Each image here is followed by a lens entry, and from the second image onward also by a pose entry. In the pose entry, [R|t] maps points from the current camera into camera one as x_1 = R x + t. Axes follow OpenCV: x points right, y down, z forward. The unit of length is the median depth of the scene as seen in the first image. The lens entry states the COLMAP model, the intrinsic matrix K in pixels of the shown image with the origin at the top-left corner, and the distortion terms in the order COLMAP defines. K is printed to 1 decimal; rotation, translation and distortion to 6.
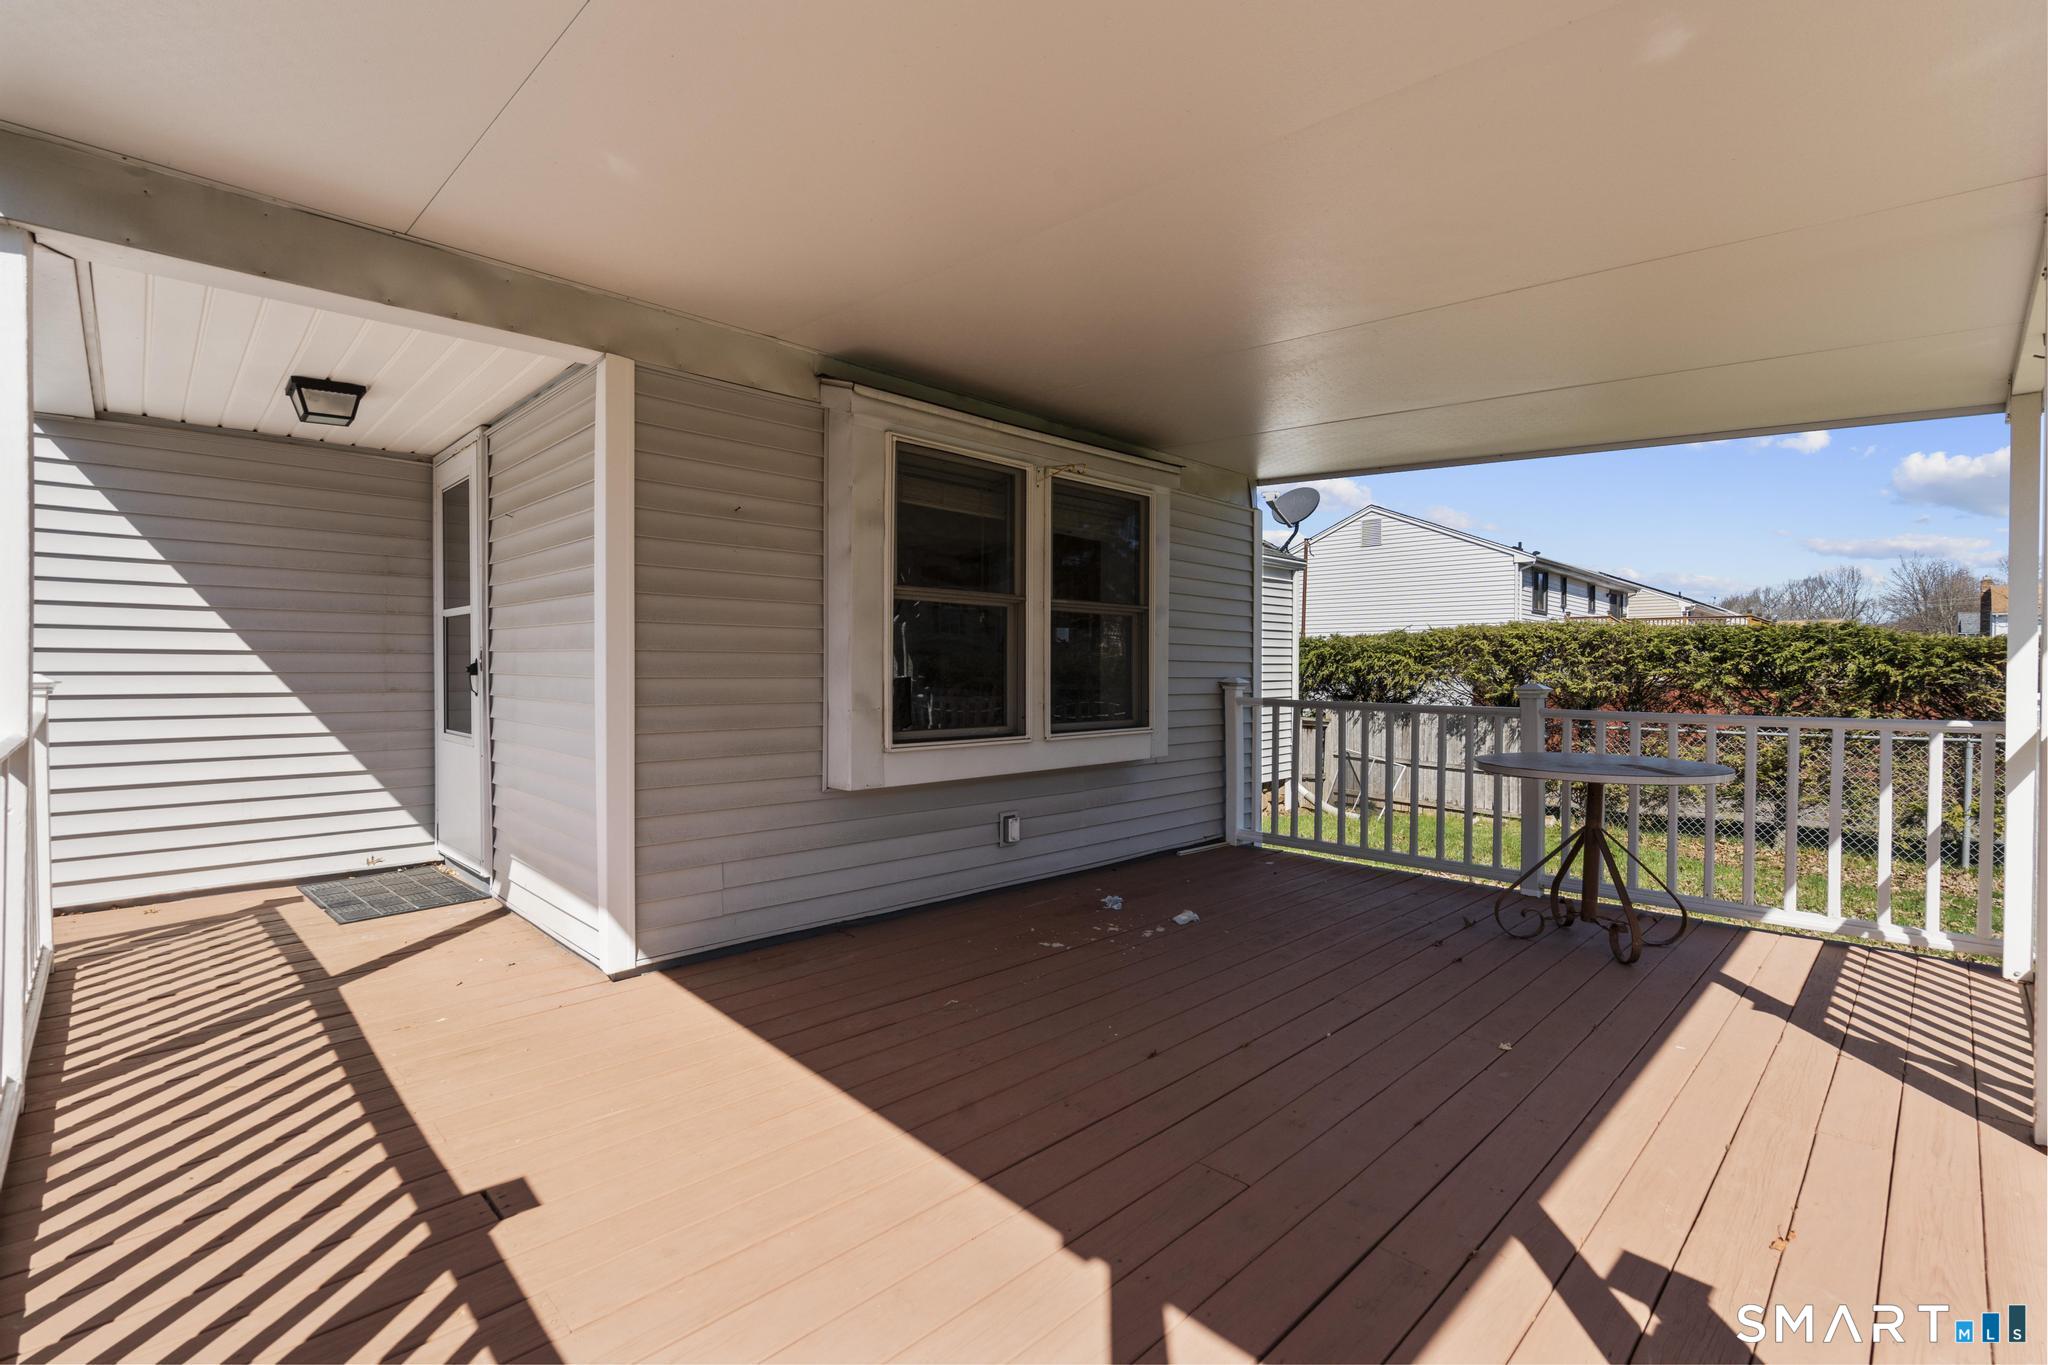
lens RADIAL K [[912.3, 0, 1022.0], [0, 912.3, 684.1], [0, 0, 1]] dist [0.000455, 0.000642]
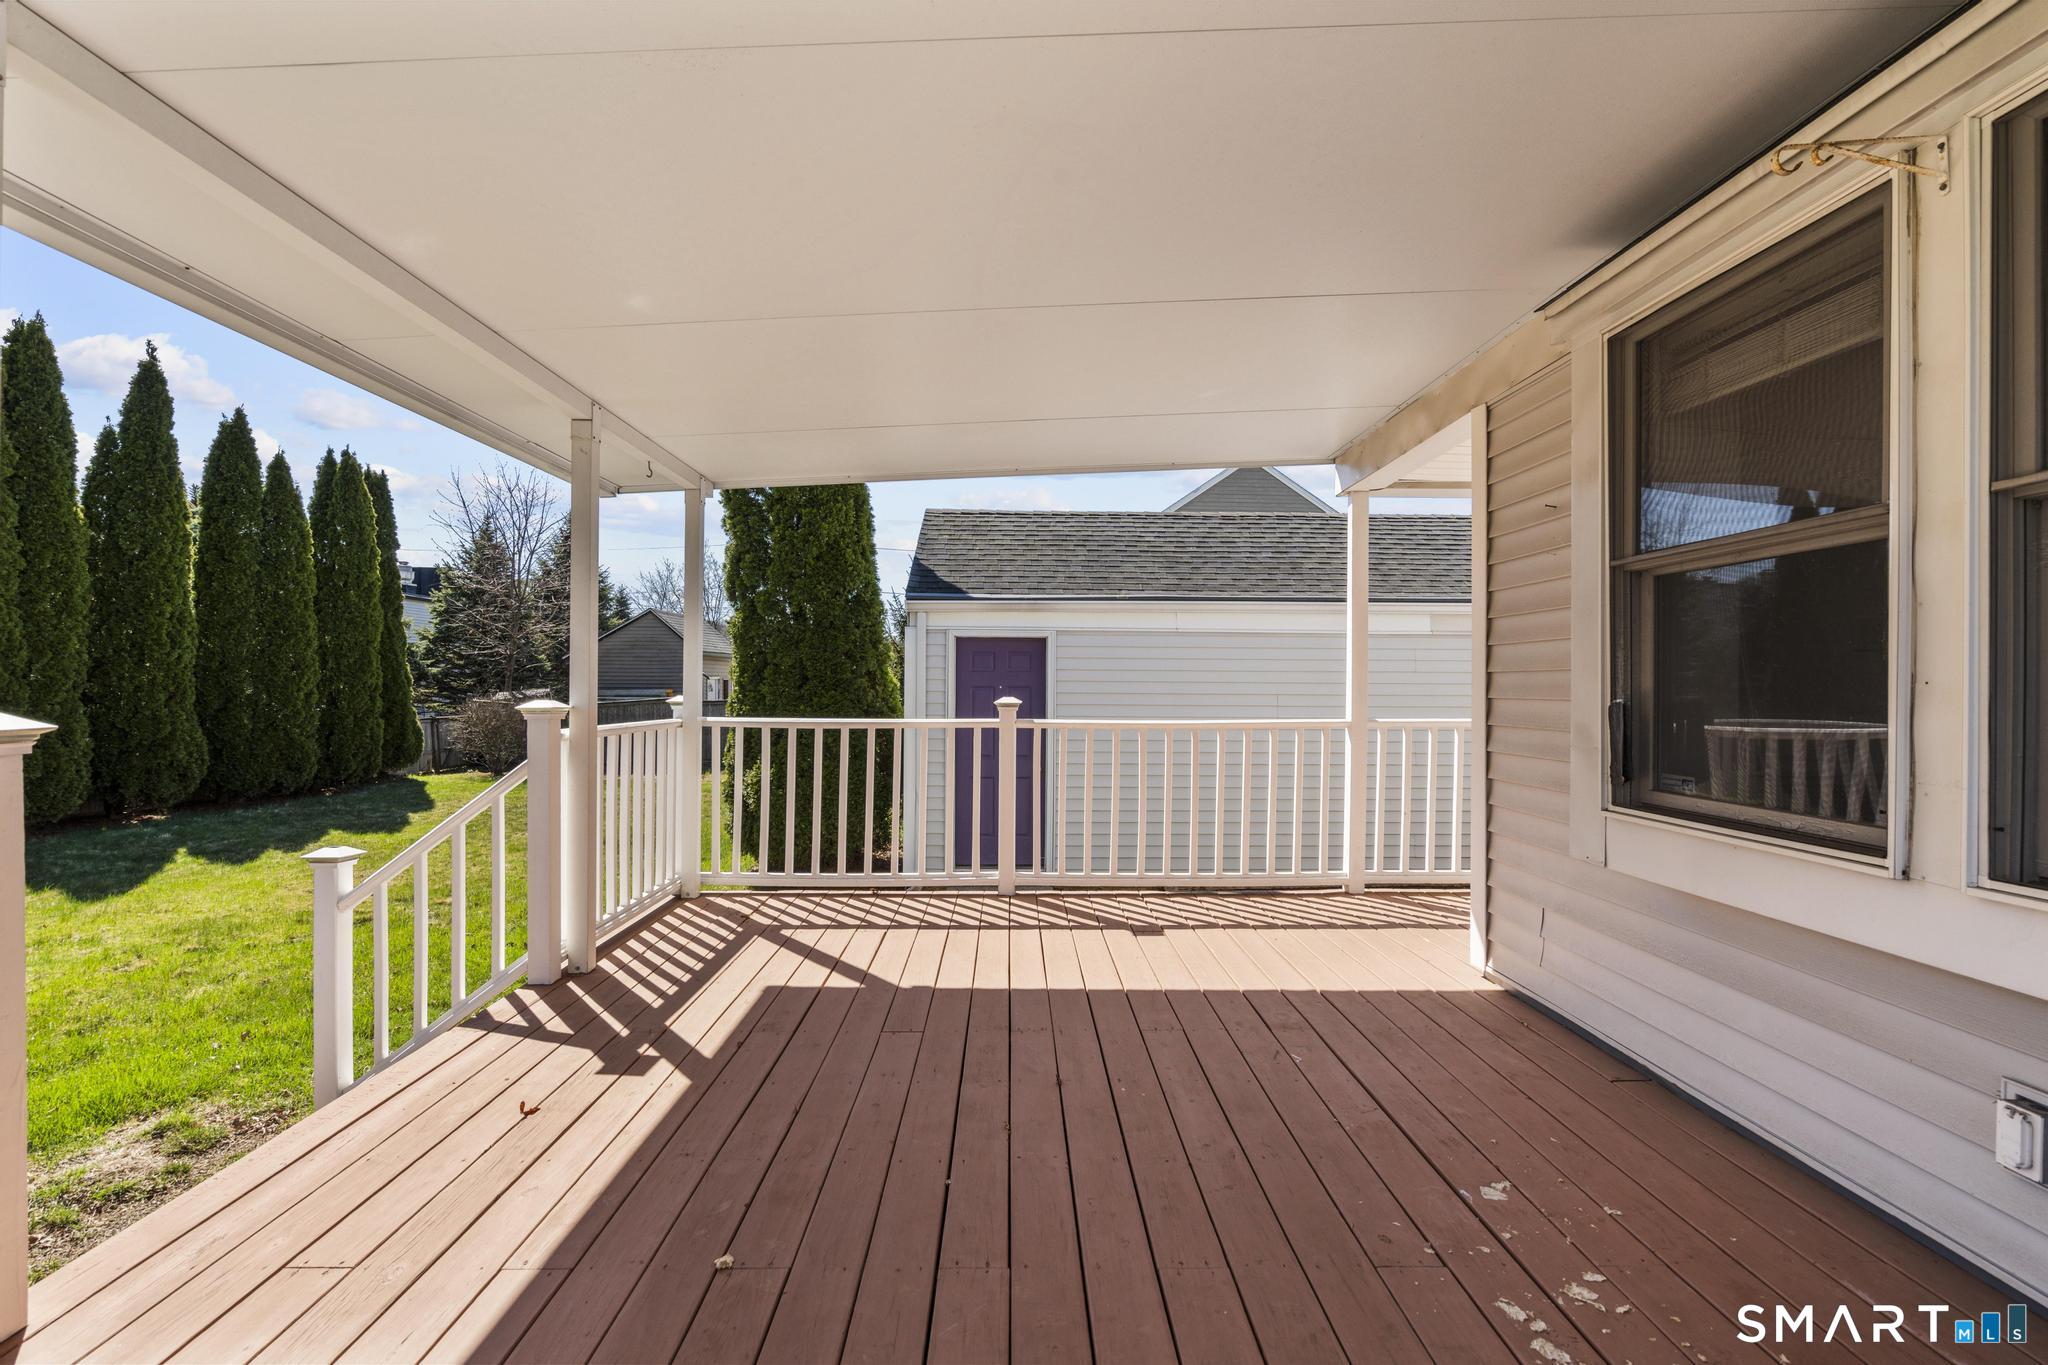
lens RADIAL K [[912.3, 0, 1022.0], [0, 912.3, 684.1], [0, 0, 1]] dist [0.000455, 0.000642]
pose [[-0.682457, -0.006657, -0.730895, 0.593980], [-0.017290, 0.999826, 0.007037, -0.016551], [0.730721, 0.017440, -0.682453, 1.094596]]
